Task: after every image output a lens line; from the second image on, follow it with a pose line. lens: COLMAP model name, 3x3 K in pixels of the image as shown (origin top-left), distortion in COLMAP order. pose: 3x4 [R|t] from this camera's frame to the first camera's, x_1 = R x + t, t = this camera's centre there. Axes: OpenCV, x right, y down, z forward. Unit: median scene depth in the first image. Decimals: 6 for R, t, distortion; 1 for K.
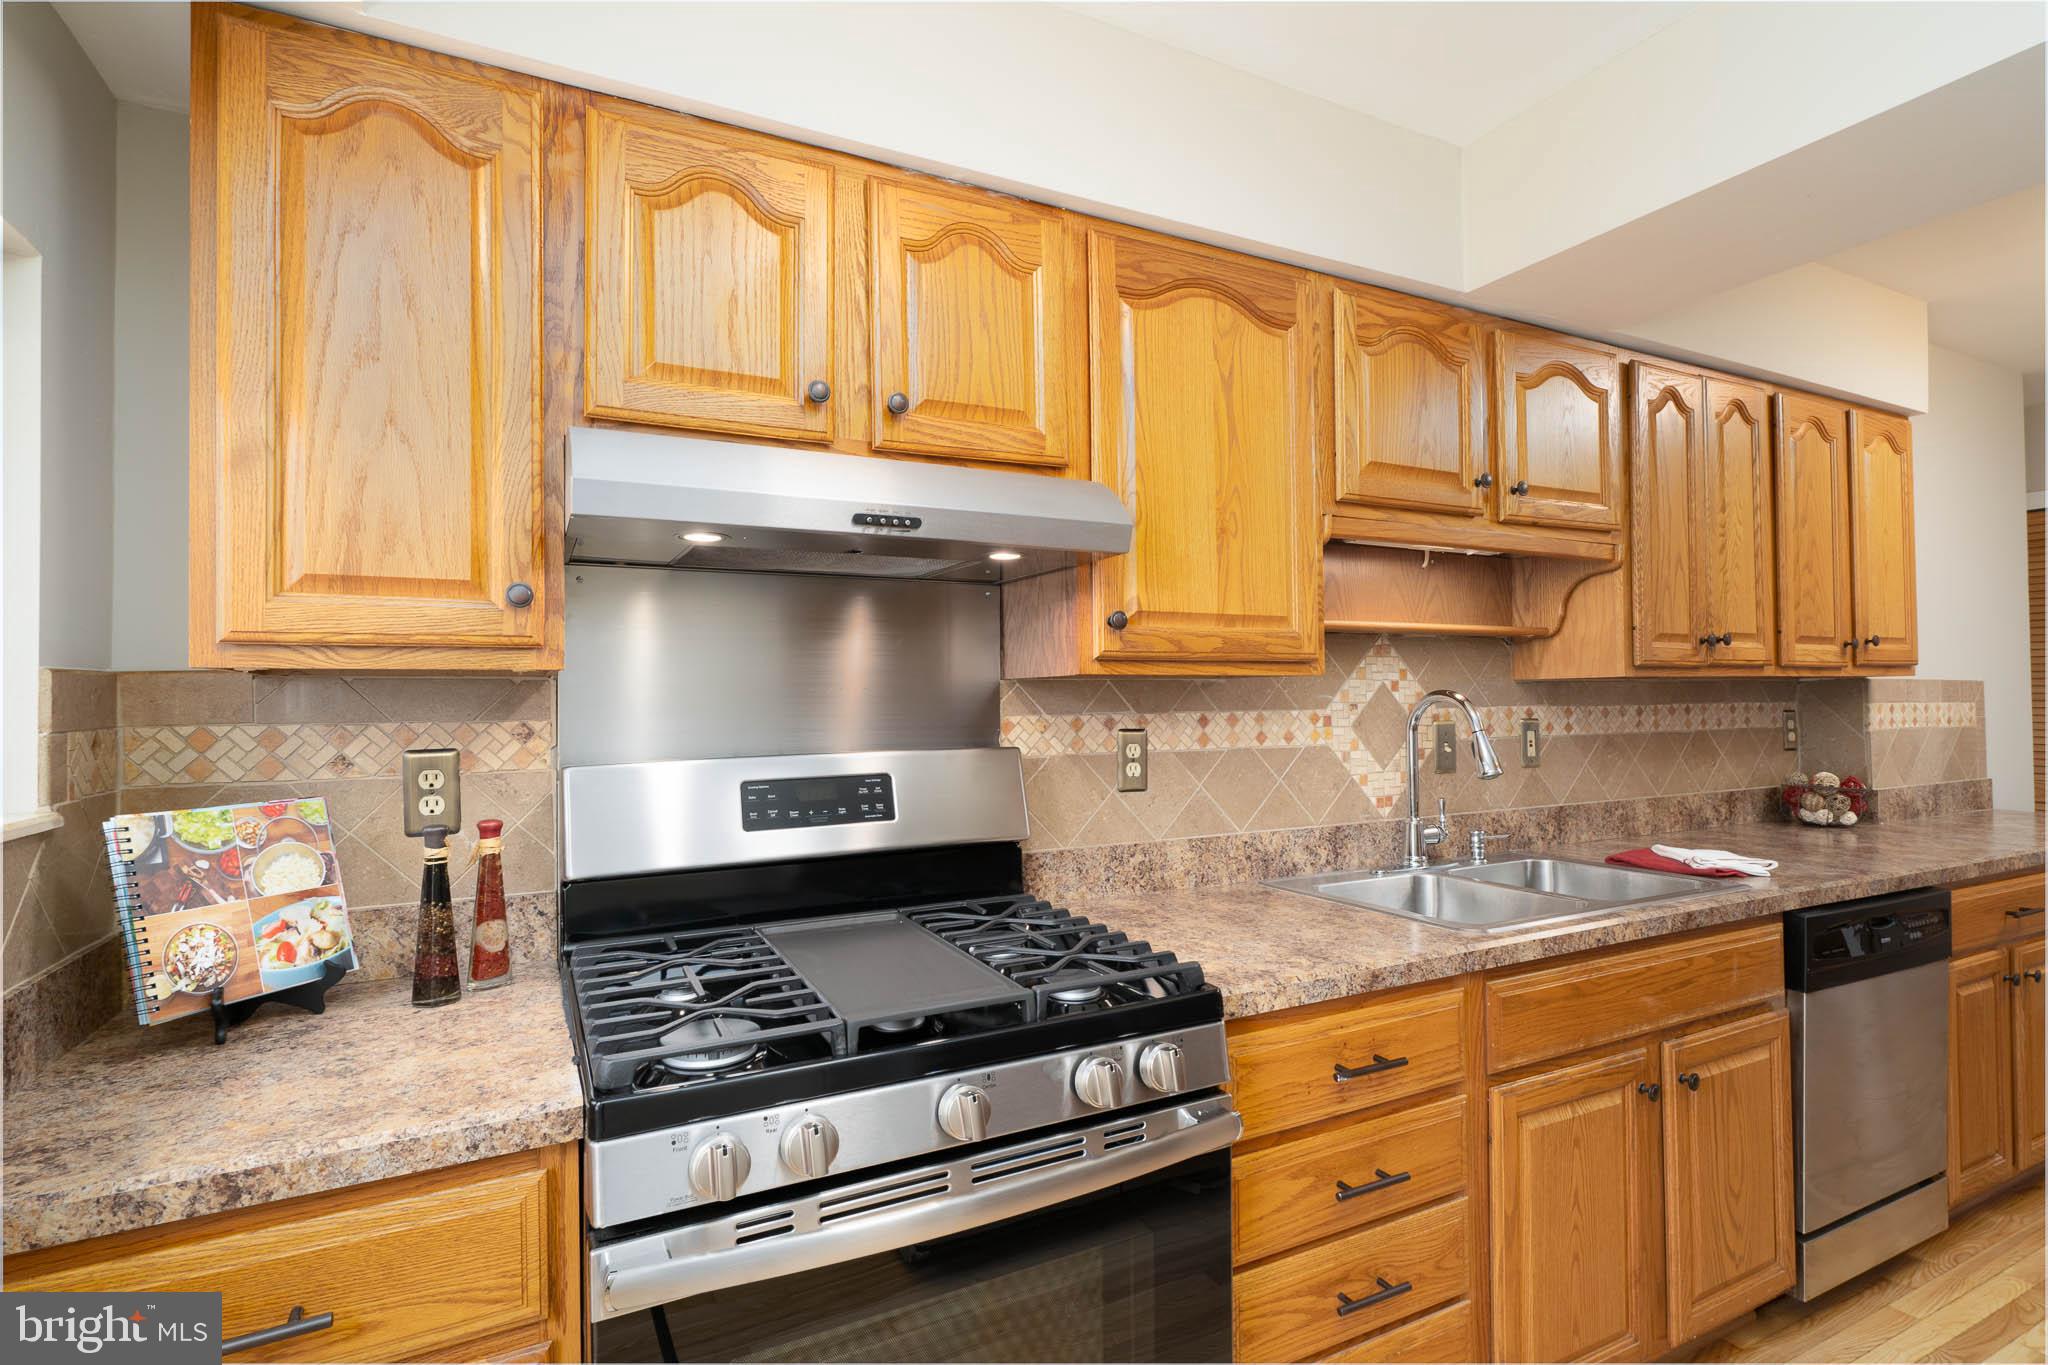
lens RADIAL K [[982.7, 0, 1051.7], [0, 982.7, 679.0], [0, 0, 1]] dist [-0.001280, -0.000026]
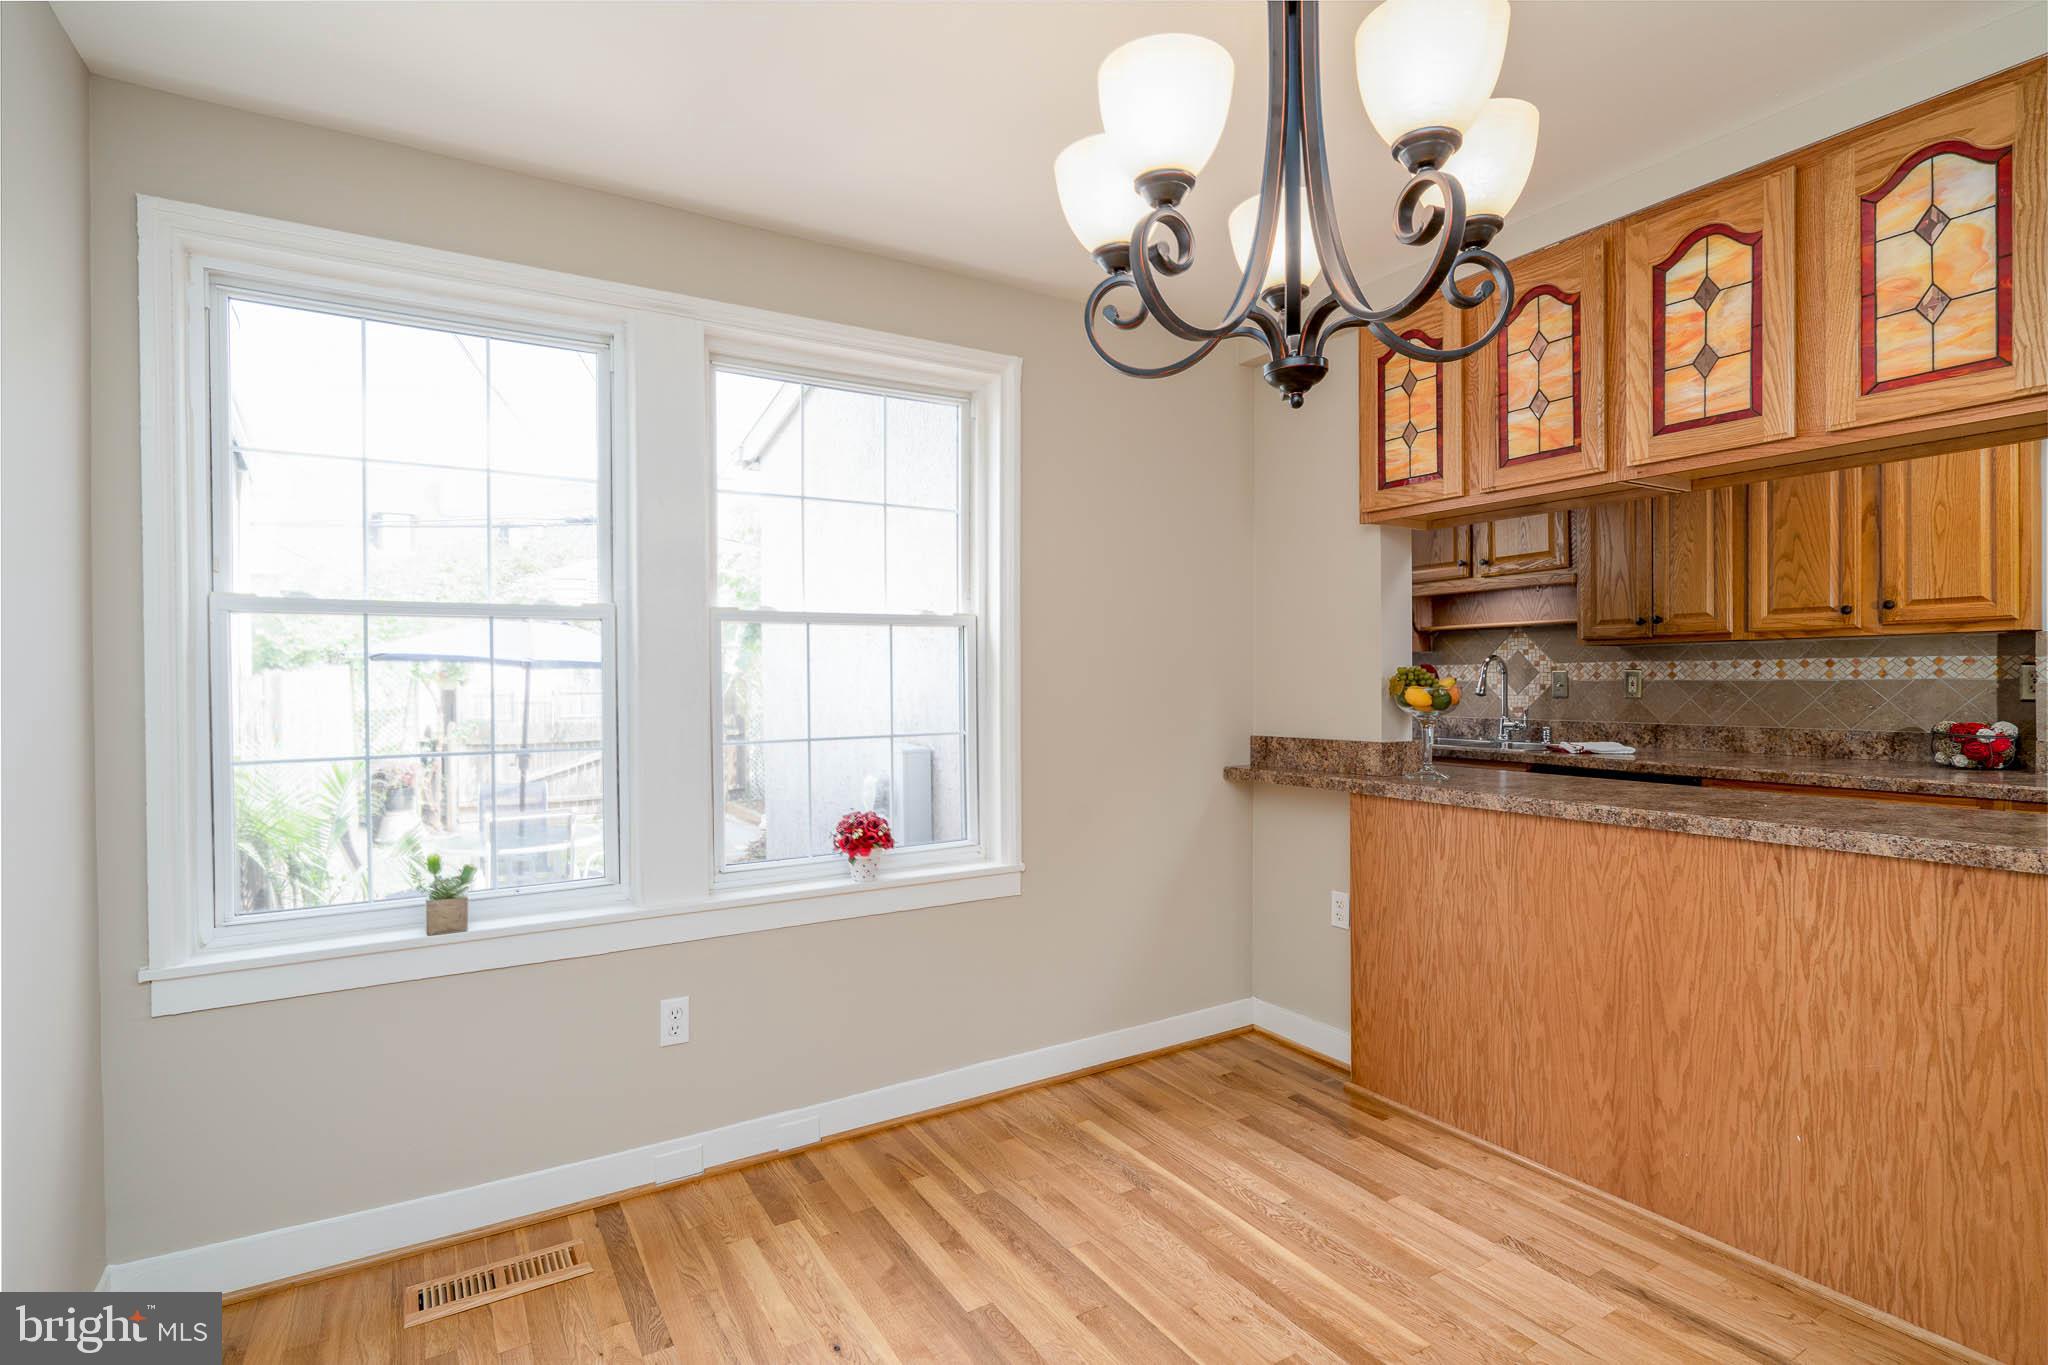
lens RADIAL K [[982.7, 0, 1051.7], [0, 982.7, 679.0], [0, 0, 1]] dist [-0.001280, -0.000026]
pose [[0.083033, 0.008830, -0.996508, 2.068704], [0.027028, 0.999573, 0.011109, 0.012187], [0.996180, -0.027856, 0.082759, -0.115623]]
